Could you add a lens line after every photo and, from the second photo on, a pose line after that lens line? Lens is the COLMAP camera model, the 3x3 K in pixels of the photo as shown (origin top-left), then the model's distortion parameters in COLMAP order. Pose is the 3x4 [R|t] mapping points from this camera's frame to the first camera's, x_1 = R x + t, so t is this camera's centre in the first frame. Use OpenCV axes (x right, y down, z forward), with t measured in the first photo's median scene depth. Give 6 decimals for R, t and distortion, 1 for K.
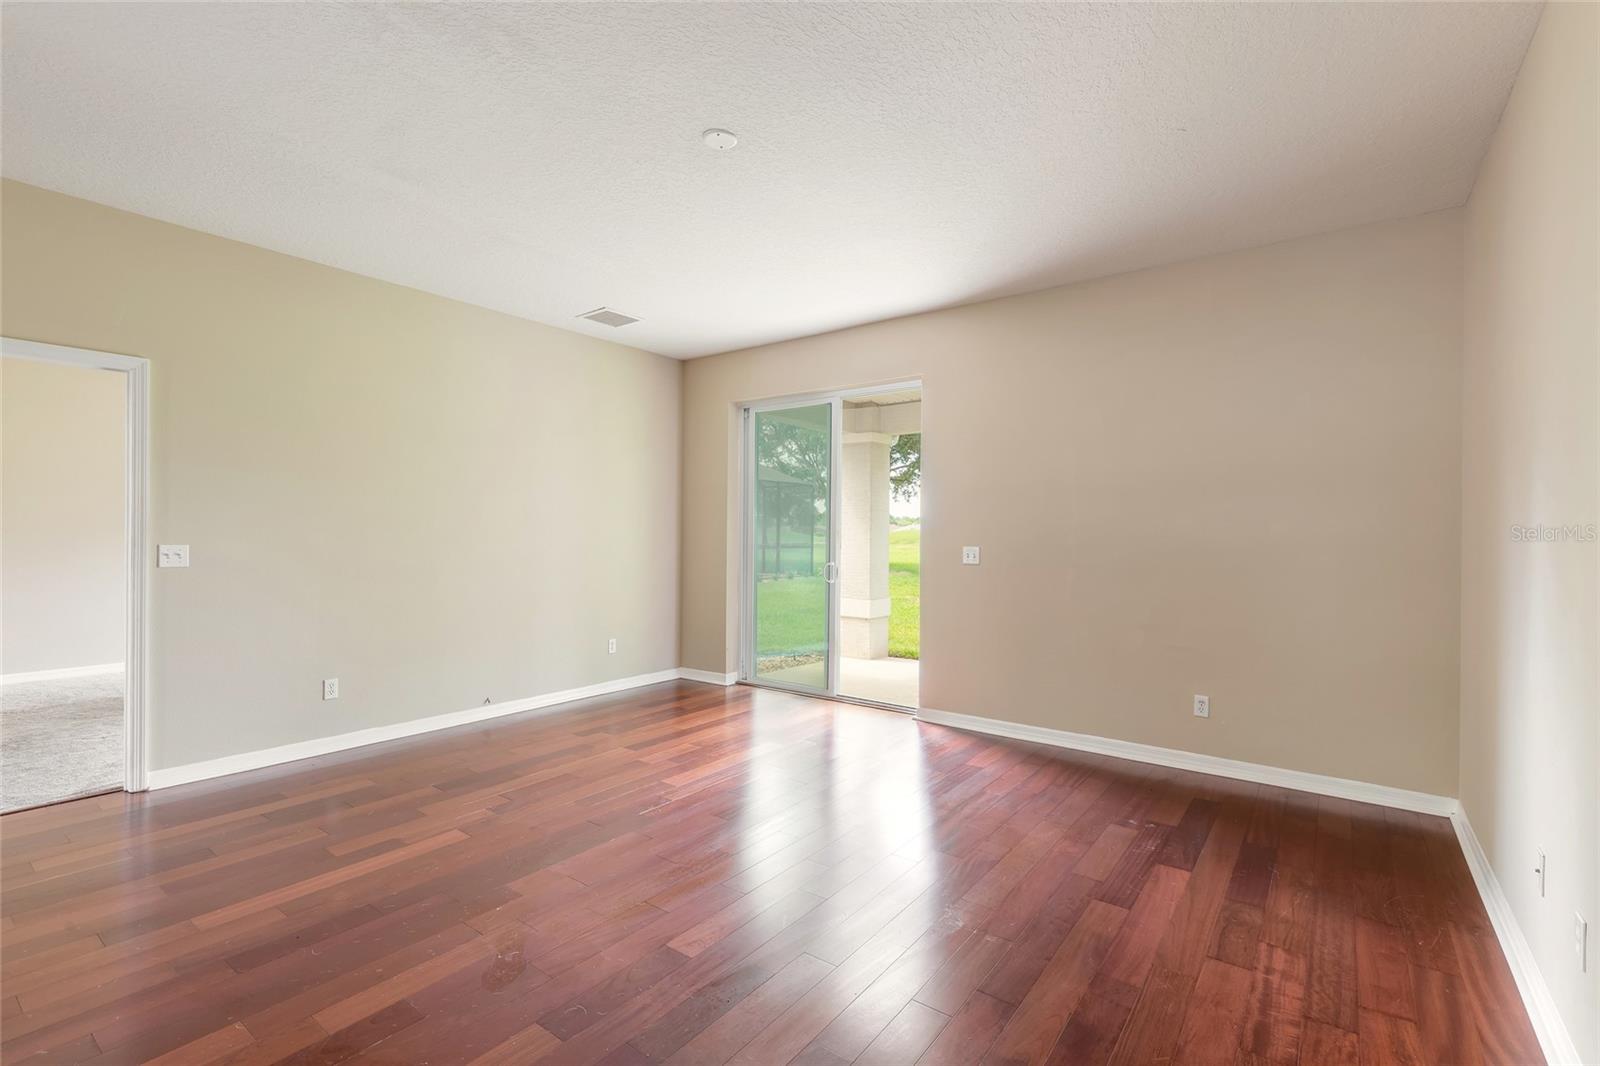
lens RADIAL K [[721.5, 0, 792.8], [0, 721.5, 535.7], [0, 0, 1]] dist [0.011415, -0.003479]
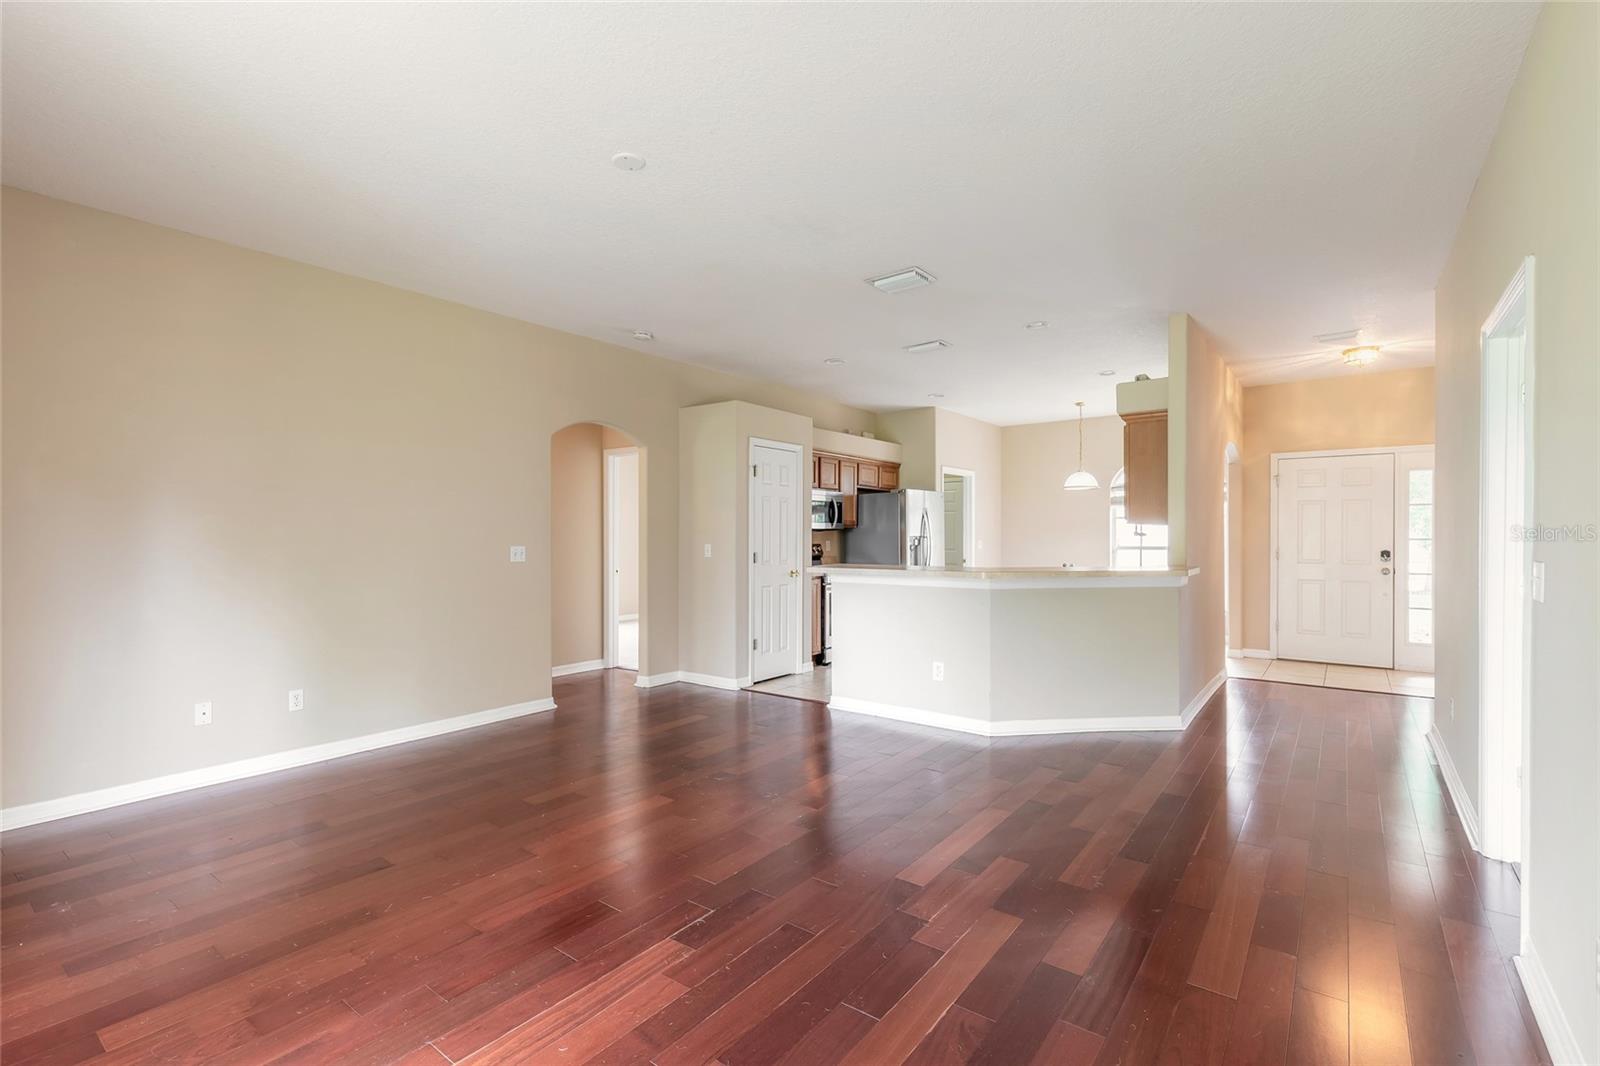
lens RADIAL K [[721.5, 0, 799.0], [0, 721.5, 536.6], [0, 0, 1]] dist [0.011415, -0.003479]
pose [[-0.999939, -0.009019, -0.006380, -0.240155], [-0.009045, 0.999950, 0.004163, -0.005936], [0.006342, 0.004221, -0.999971, 1.440037]]
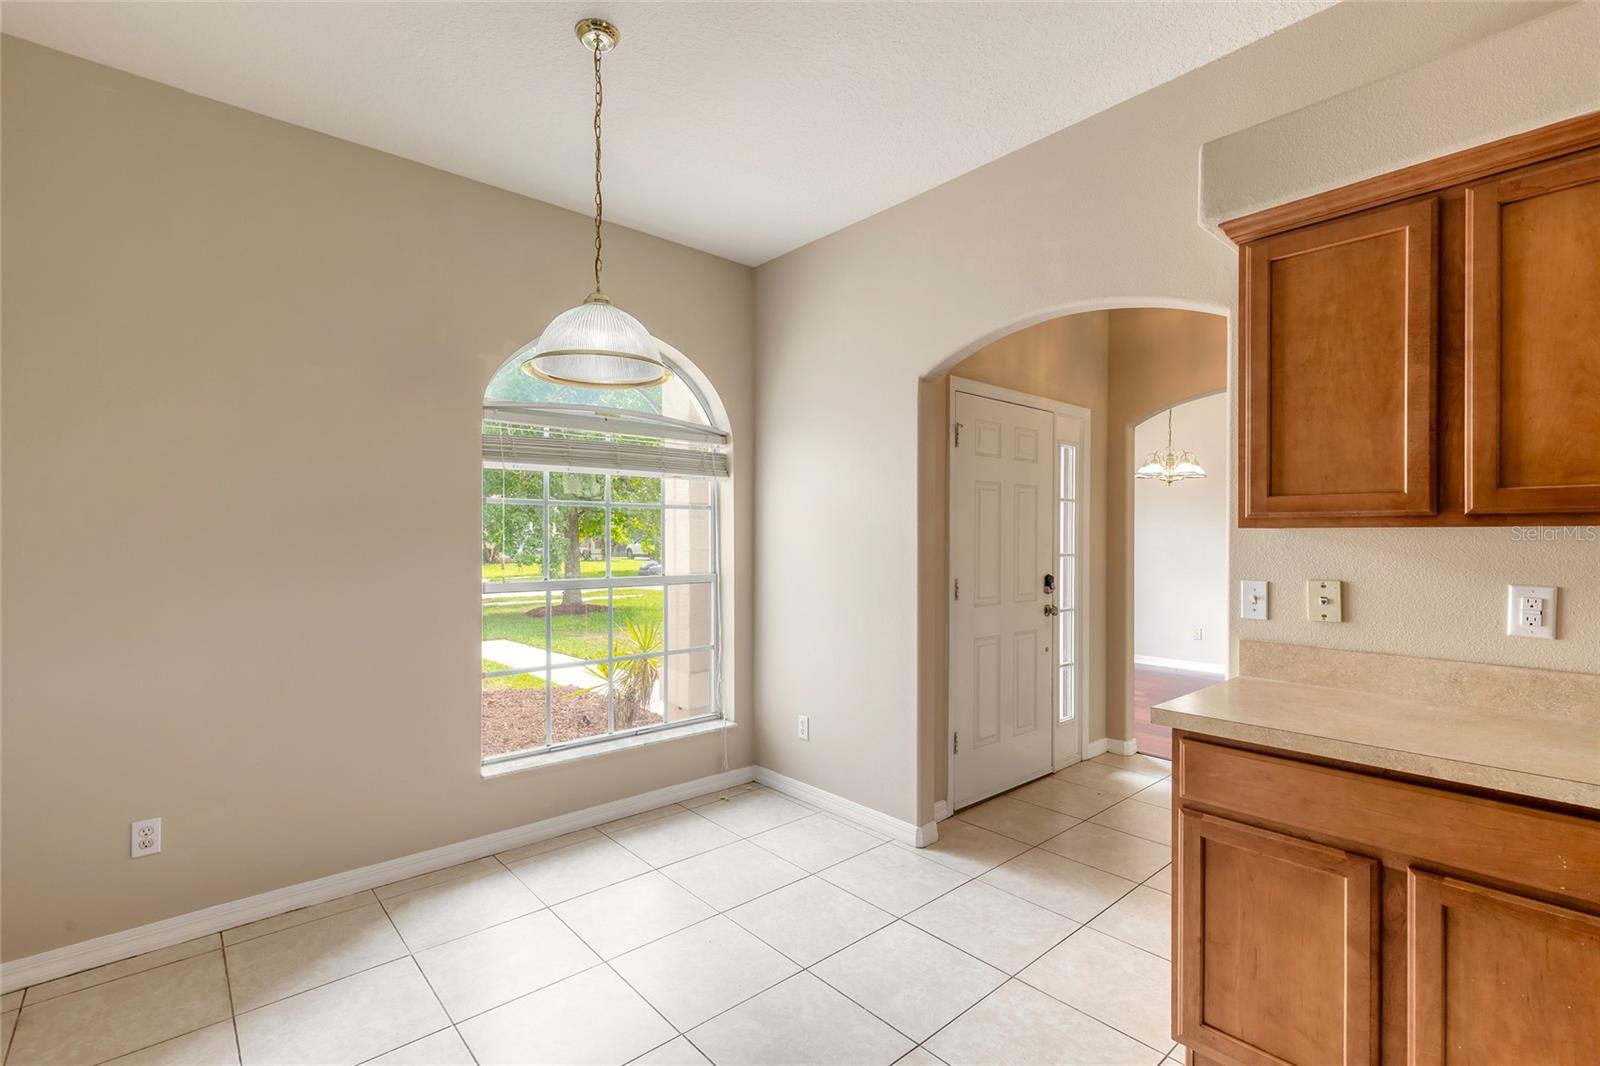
lens RADIAL K [[721.5, 0, 795.6], [0, 721.5, 534.0], [0, 0, 1]] dist [0.011415, -0.003479]
pose [[-0.194365, -0.015866, -0.980801, -0.585311], [-0.005953, 0.999870, -0.014995, -0.018310], [0.980911, 0.002924, -0.194434, -0.443359]]
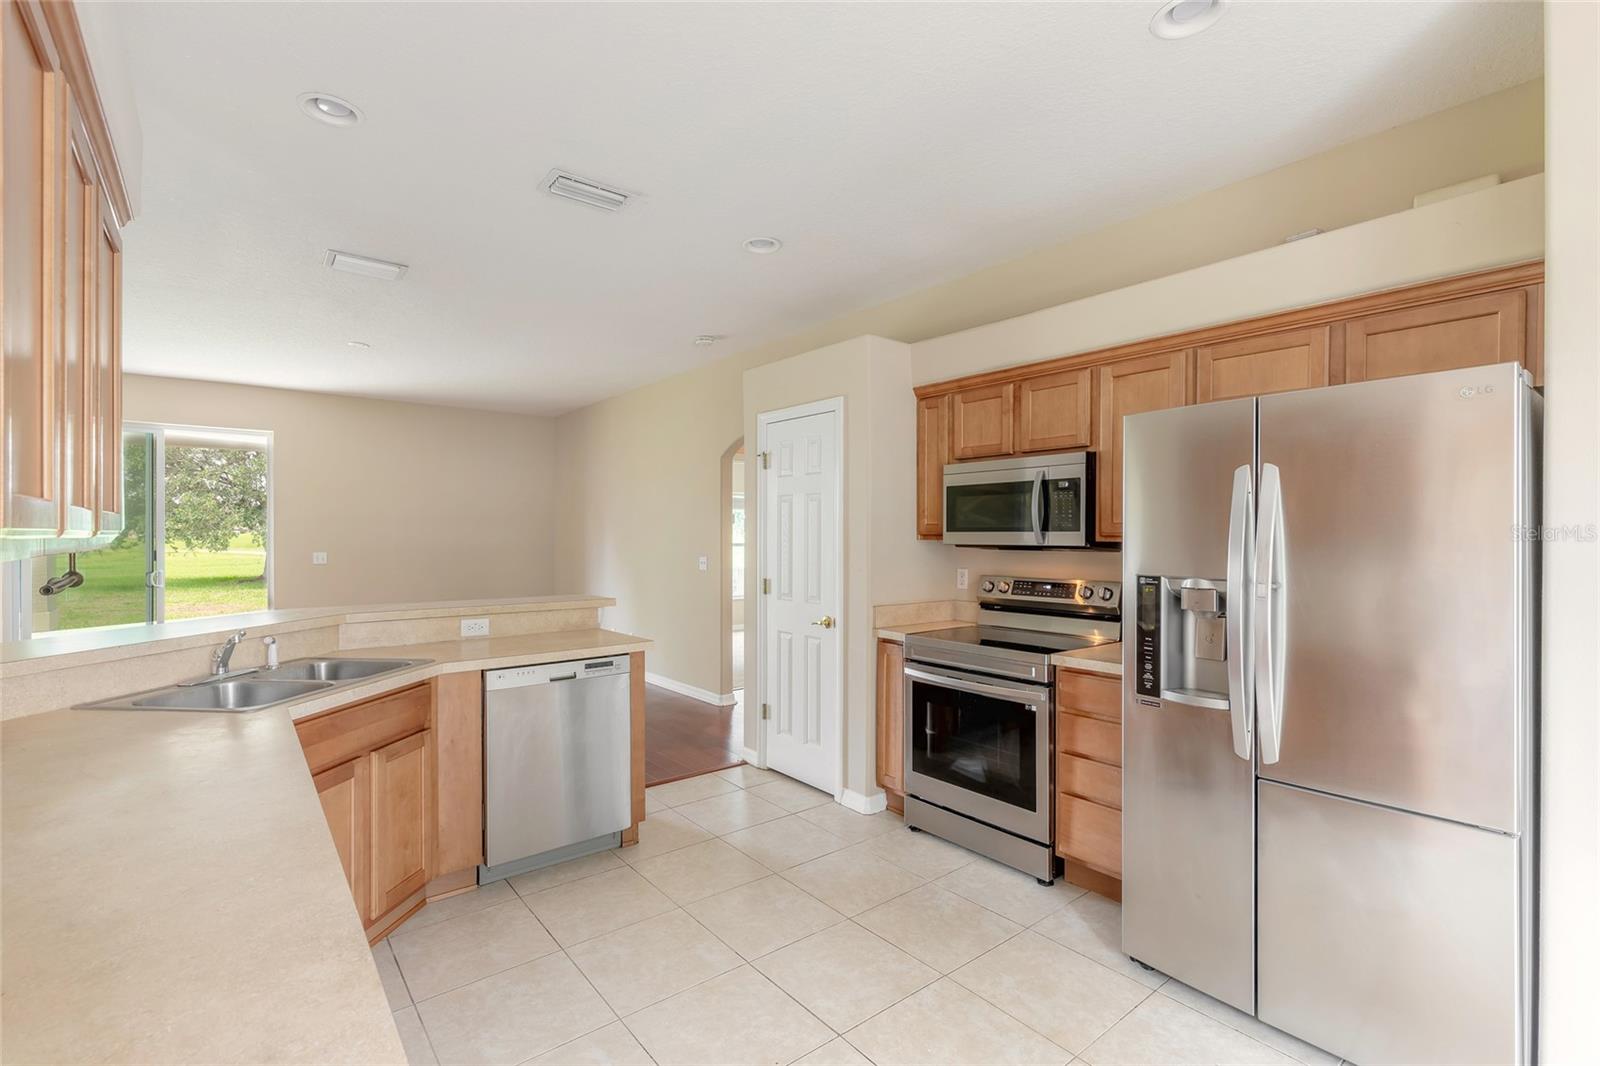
lens RADIAL K [[721.5, 0, 796.8], [0, 721.5, 538.4], [0, 0, 1]] dist [0.011415, -0.003479]
pose [[0.244237, -0.015038, 0.969599, -1.187387], [0.003634, 0.999887, 0.014593, -0.040270], [-0.969709, -0.000041, 0.244264, -0.418445]]
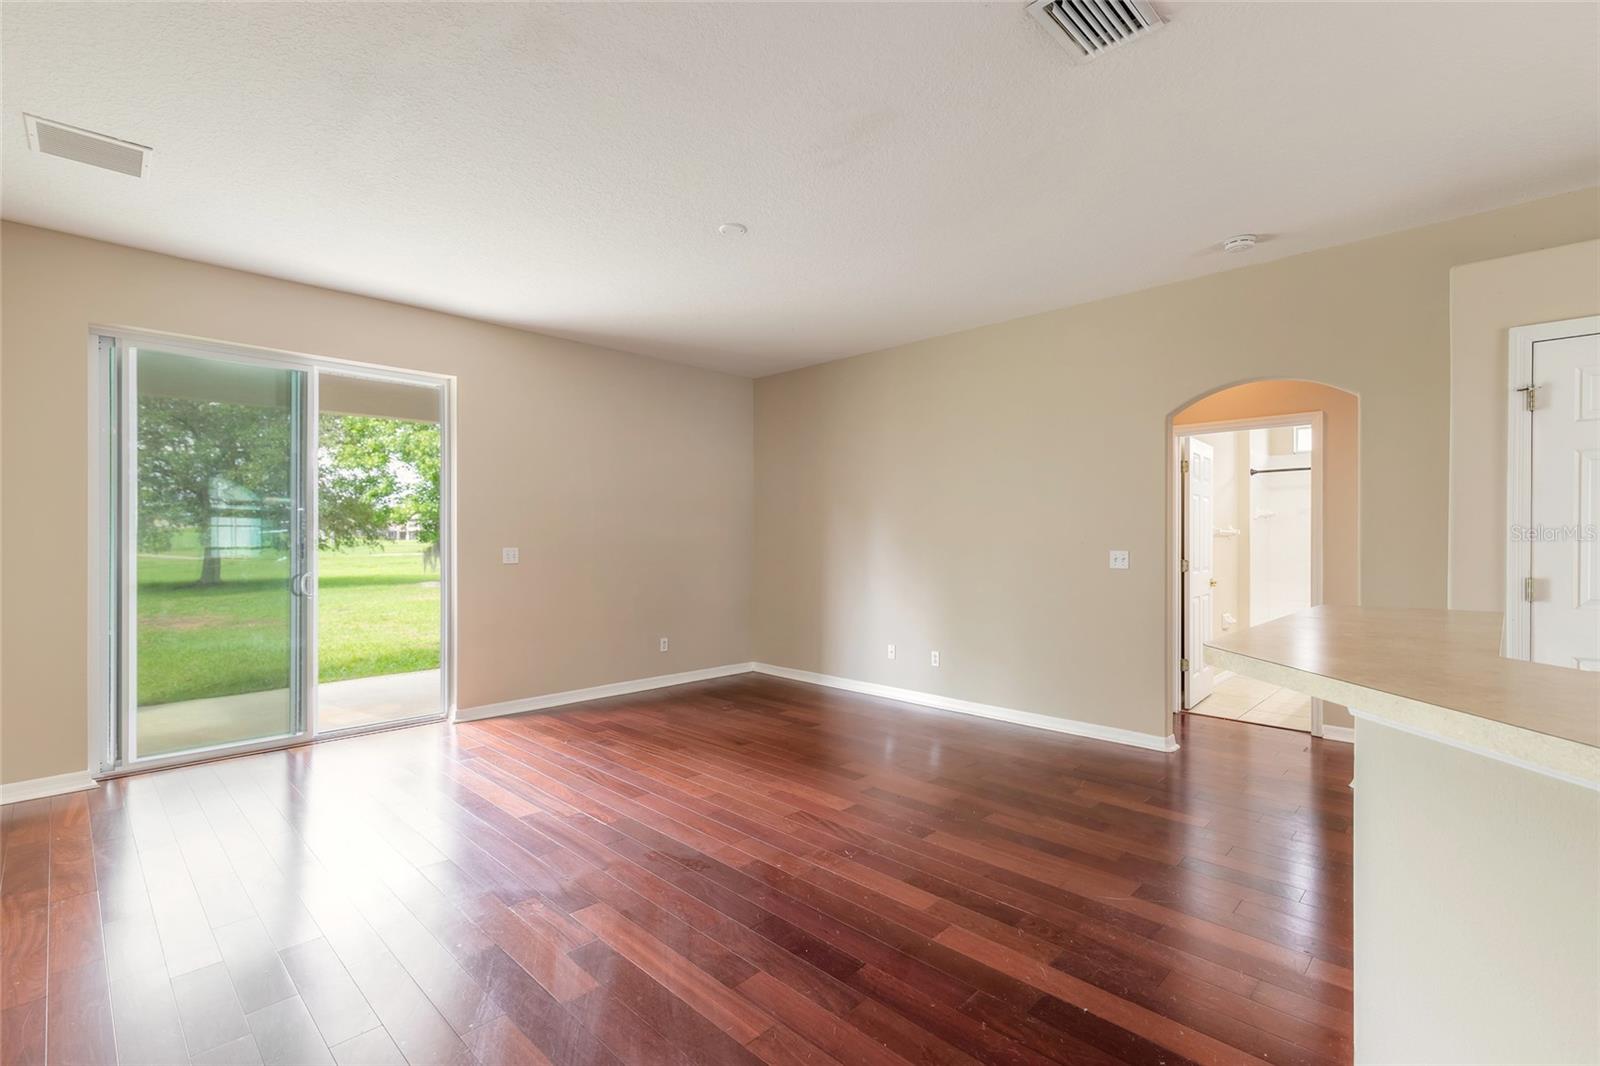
lens RADIAL K [[721.5, 0, 798.9], [0, 721.5, 537.2], [0, 0, 1]] dist [0.011415, -0.003479]
pose [[0.127765, -0.007798, 0.991774, -0.948791], [0.000273, 0.999969, 0.007827, -0.010385], [-0.991804, -0.000730, 0.127763, 0.508019]]
